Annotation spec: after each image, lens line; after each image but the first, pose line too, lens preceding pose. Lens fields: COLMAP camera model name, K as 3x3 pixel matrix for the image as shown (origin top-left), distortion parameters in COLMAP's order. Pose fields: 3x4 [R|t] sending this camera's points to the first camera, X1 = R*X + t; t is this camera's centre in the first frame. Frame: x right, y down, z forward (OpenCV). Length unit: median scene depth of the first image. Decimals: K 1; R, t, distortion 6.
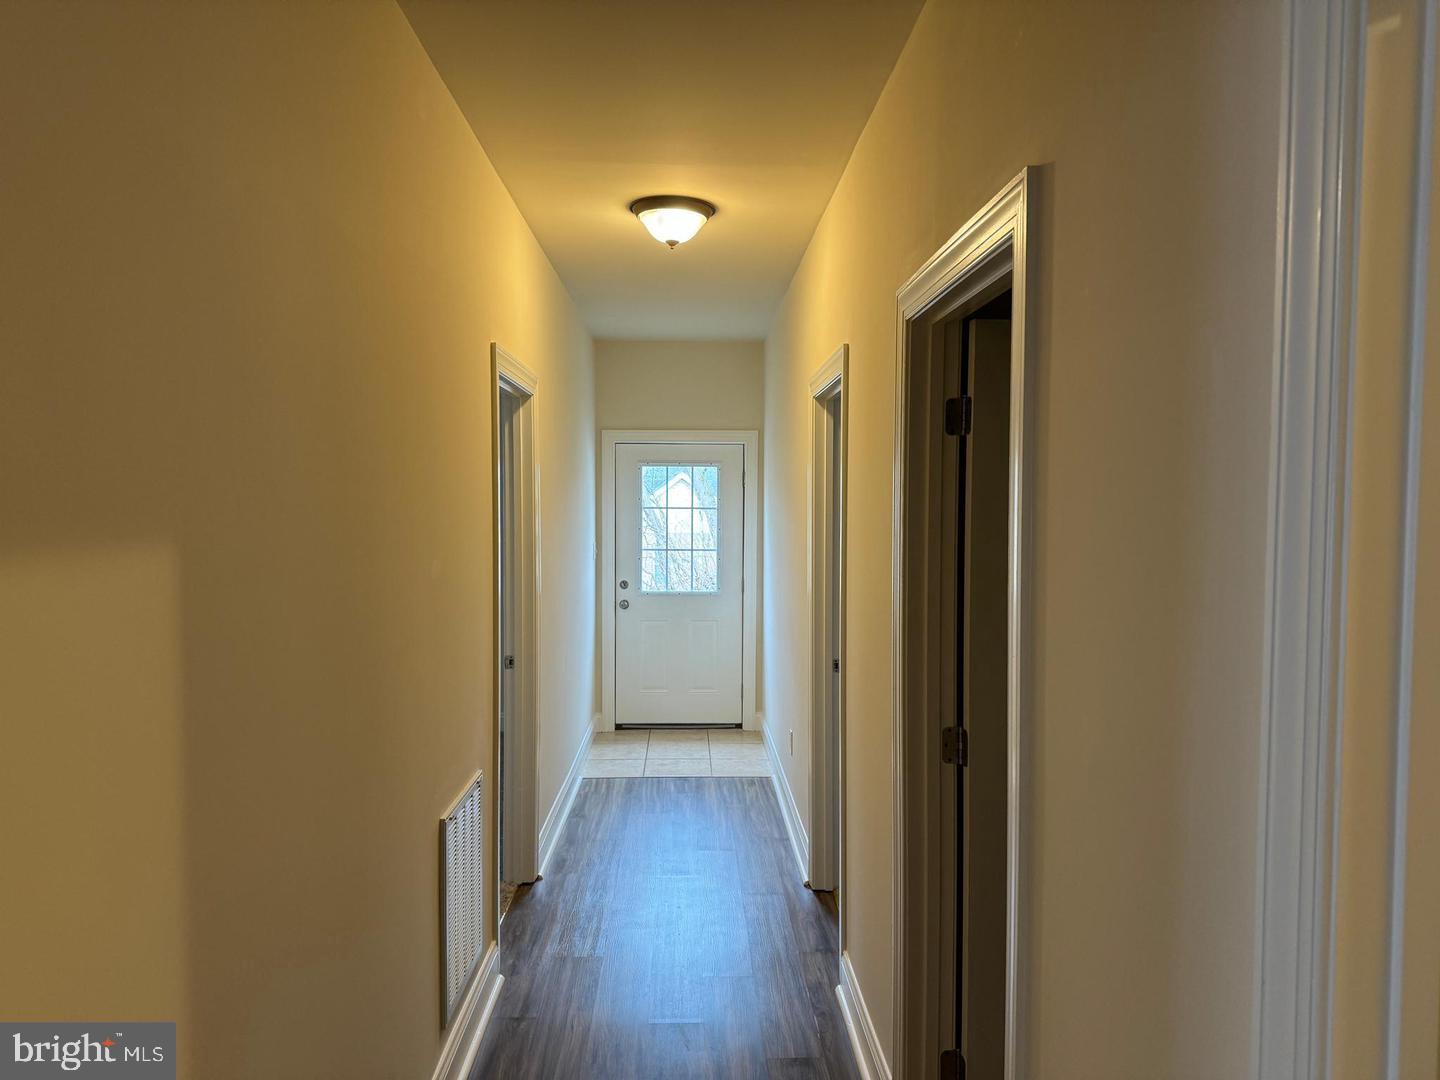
lens RADIAL K [[1000.1, 0, 714.7], [0, 1000.1, 544.6], [0, 0, 1]] dist [0.115209, -0.160589]
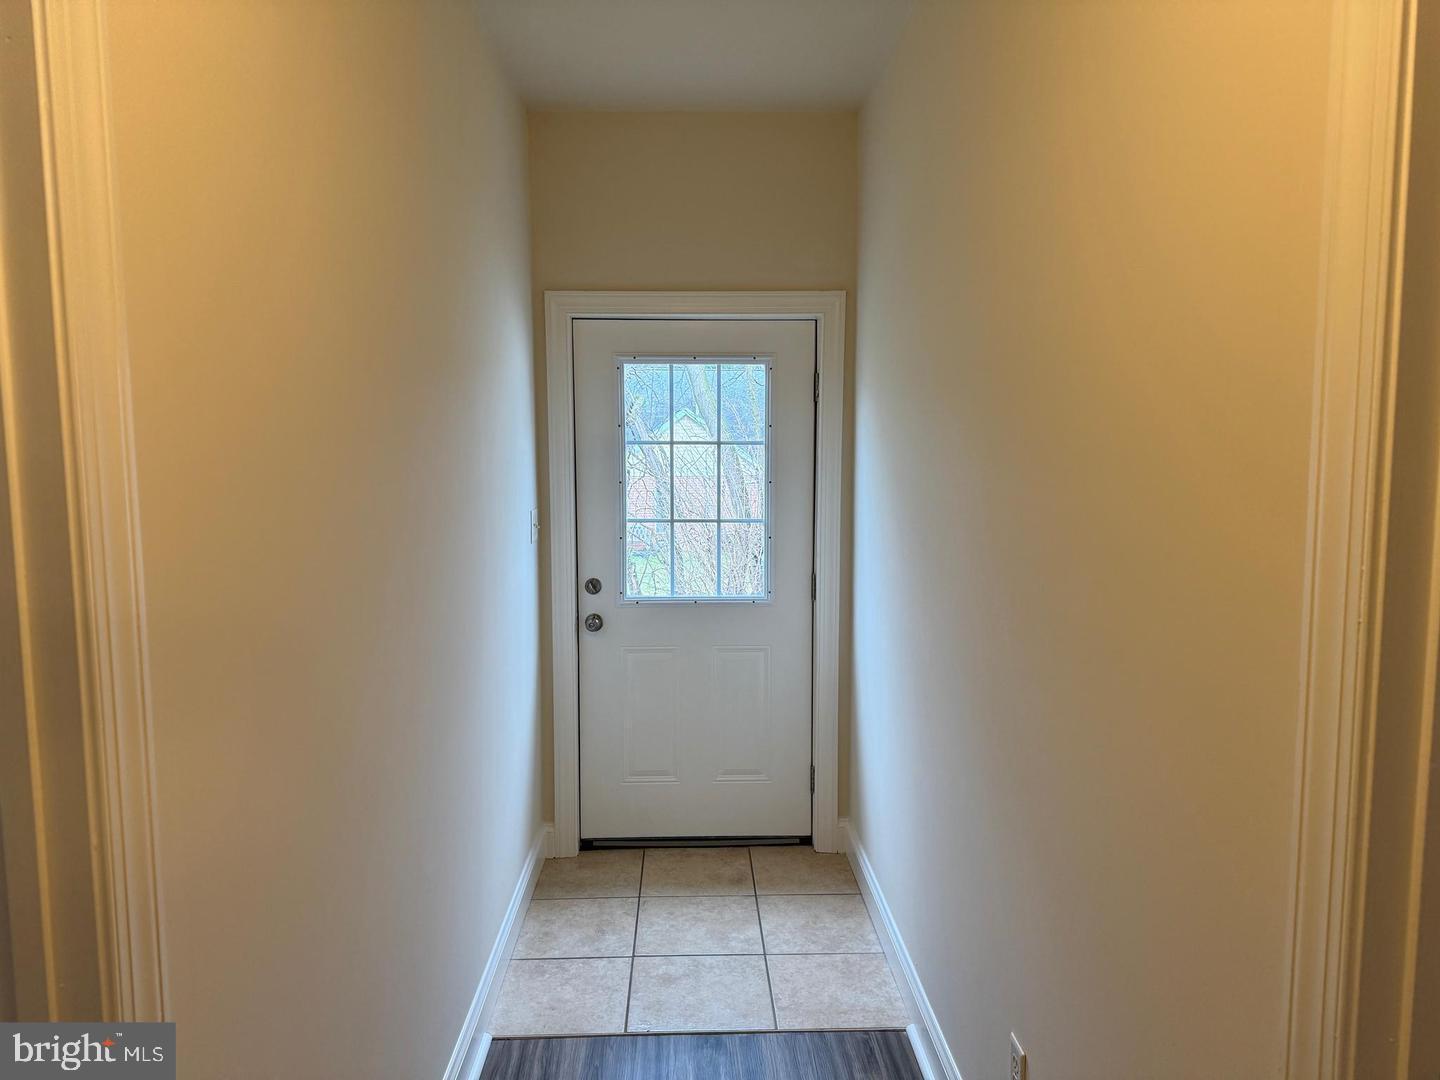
lens RADIAL K [[1000.1, 0, 714.7], [0, 1000.1, 544.6], [0, 0, 1]] dist [0.115209, -0.160589]
pose [[0.999975, -0.005766, -0.004002, -0.023092], [0.006009, 0.997968, 0.063436, -0.016179], [0.003628, -0.063458, 0.997978, 0.466401]]
